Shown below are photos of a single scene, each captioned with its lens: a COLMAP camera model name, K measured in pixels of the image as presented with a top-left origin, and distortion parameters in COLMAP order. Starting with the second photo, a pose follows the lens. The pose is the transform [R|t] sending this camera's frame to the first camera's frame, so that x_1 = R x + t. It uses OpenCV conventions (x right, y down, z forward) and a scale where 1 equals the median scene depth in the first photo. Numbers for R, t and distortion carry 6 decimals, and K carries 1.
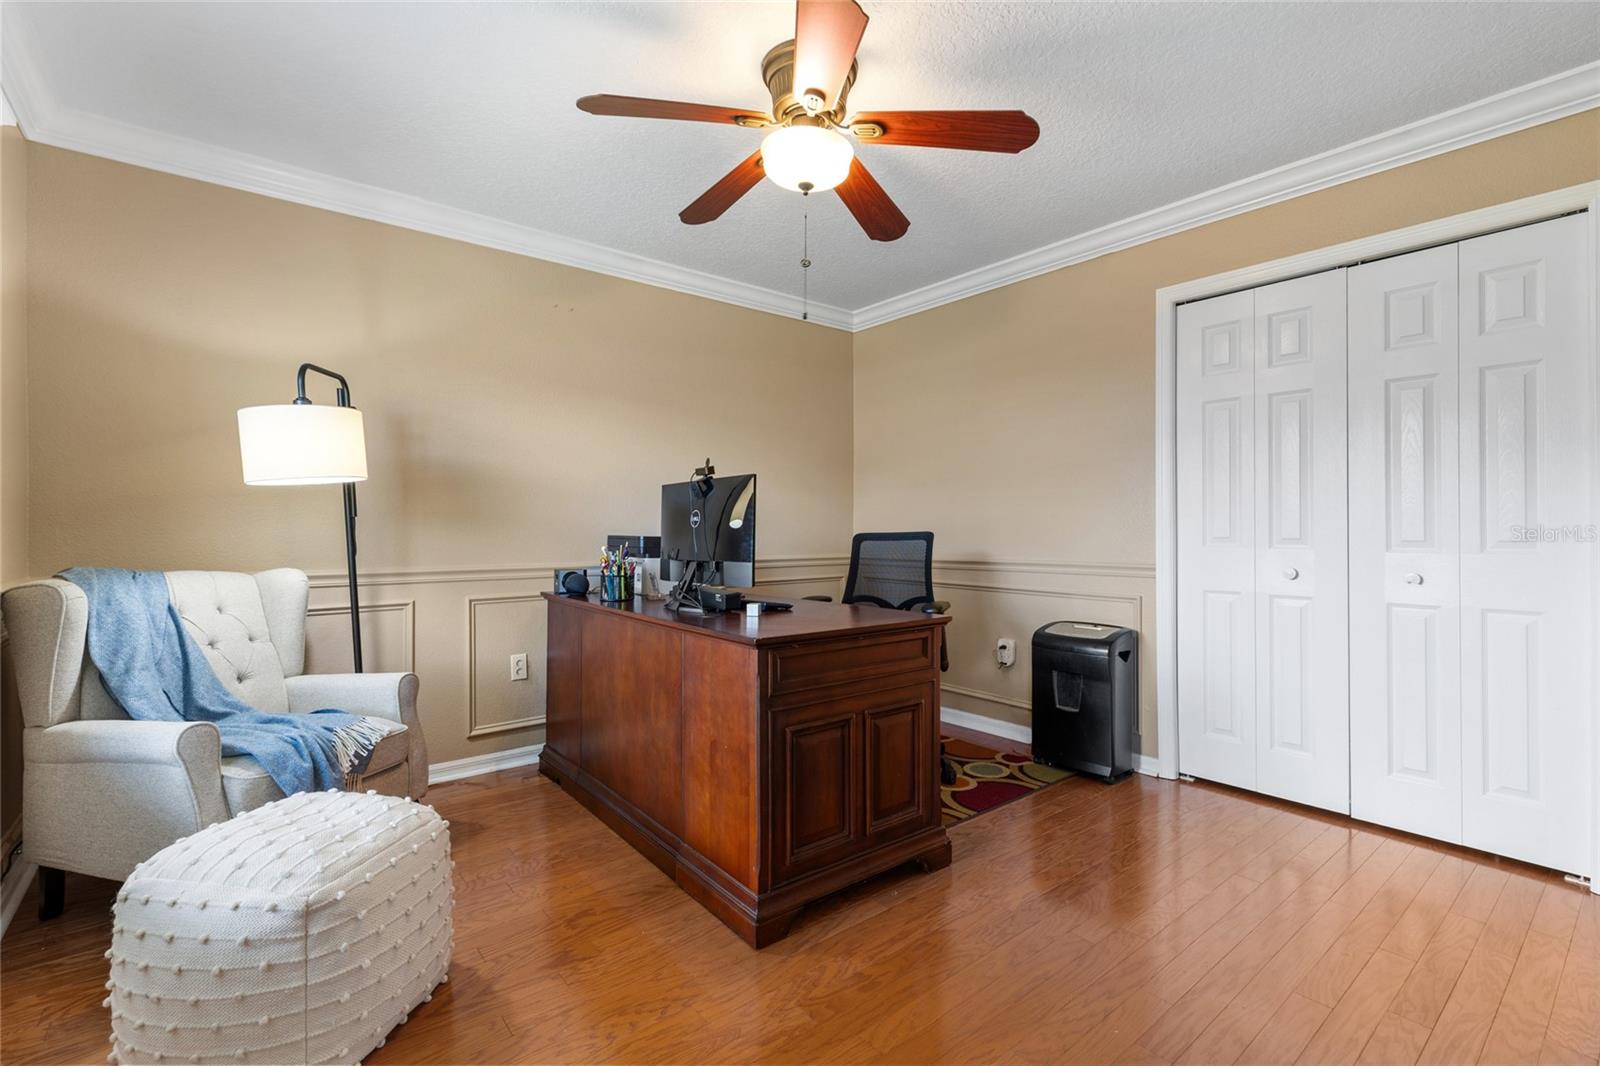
lens RADIAL K [[722.5, 0, 801.4], [0, 722.5, 520.6], [0, 0, 1]] dist [-0.001385, -0.000423]
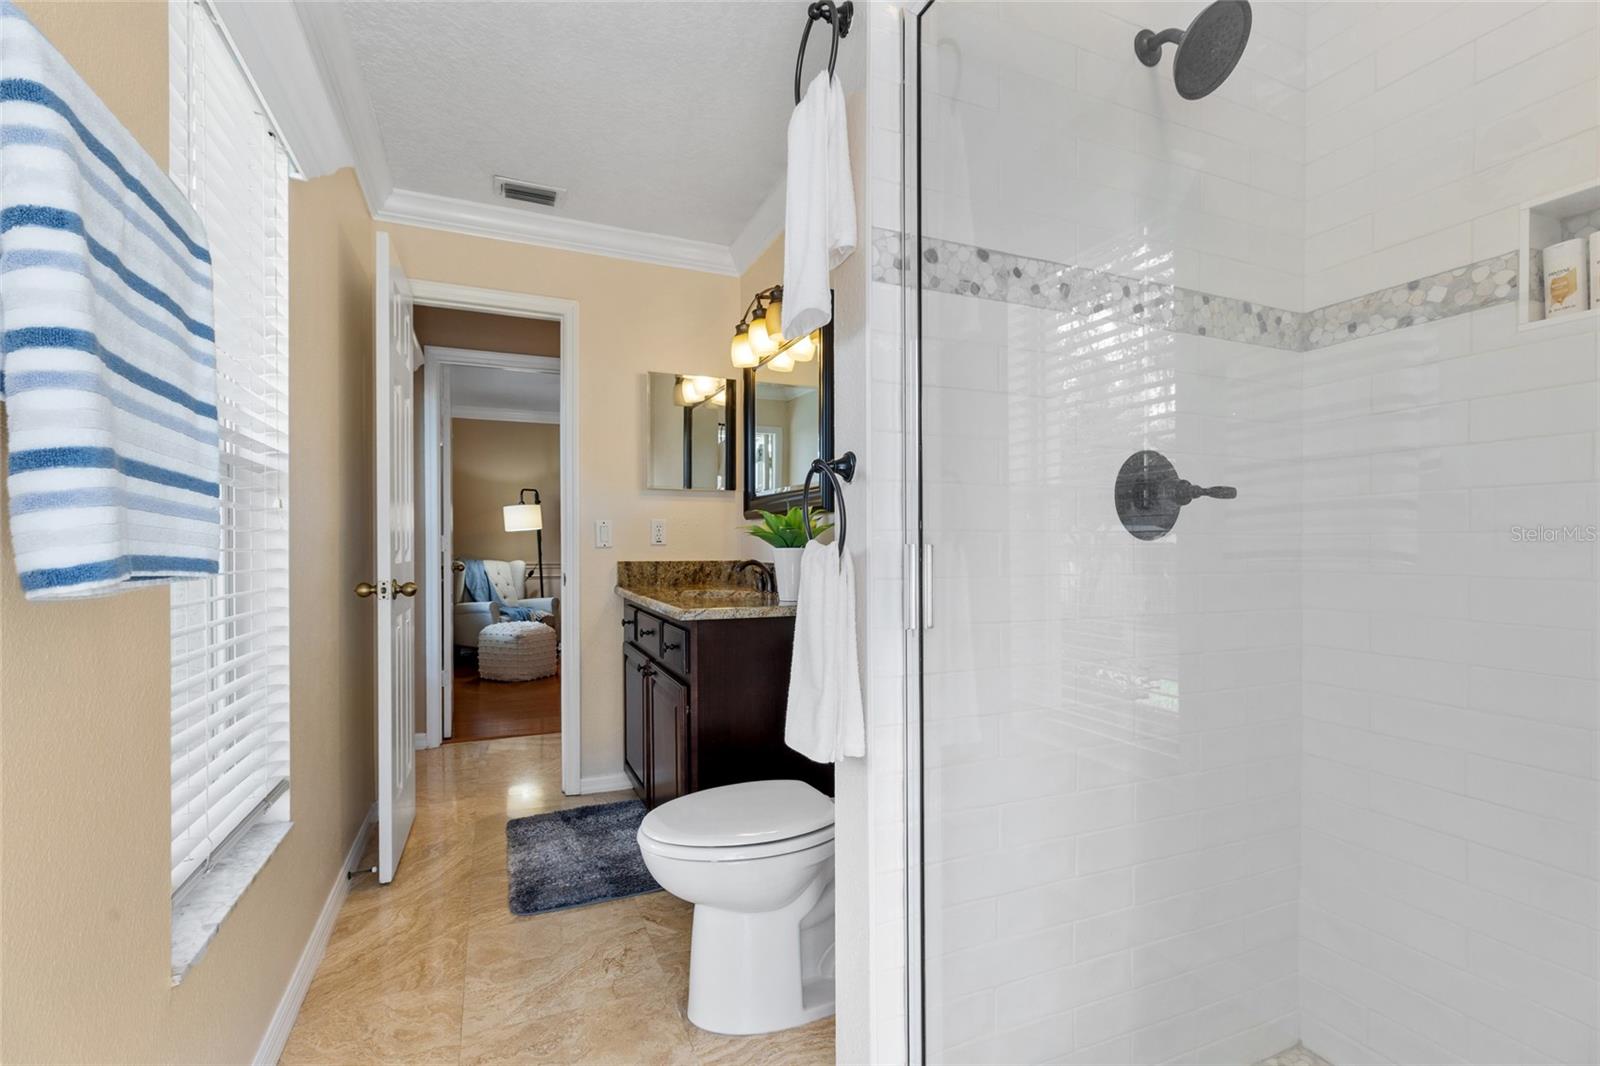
lens RADIAL K [[722.5, 0, 800.8], [0, 722.5, 548.5], [0, 0, 1]] dist [-0.001385, -0.000423]
pose [[0.962664, -0.001276, -0.270696, 1.197175], [0.002571, 0.999987, 0.004430, 0.010124], [0.270687, -0.004960, 0.962655, -1.526397]]
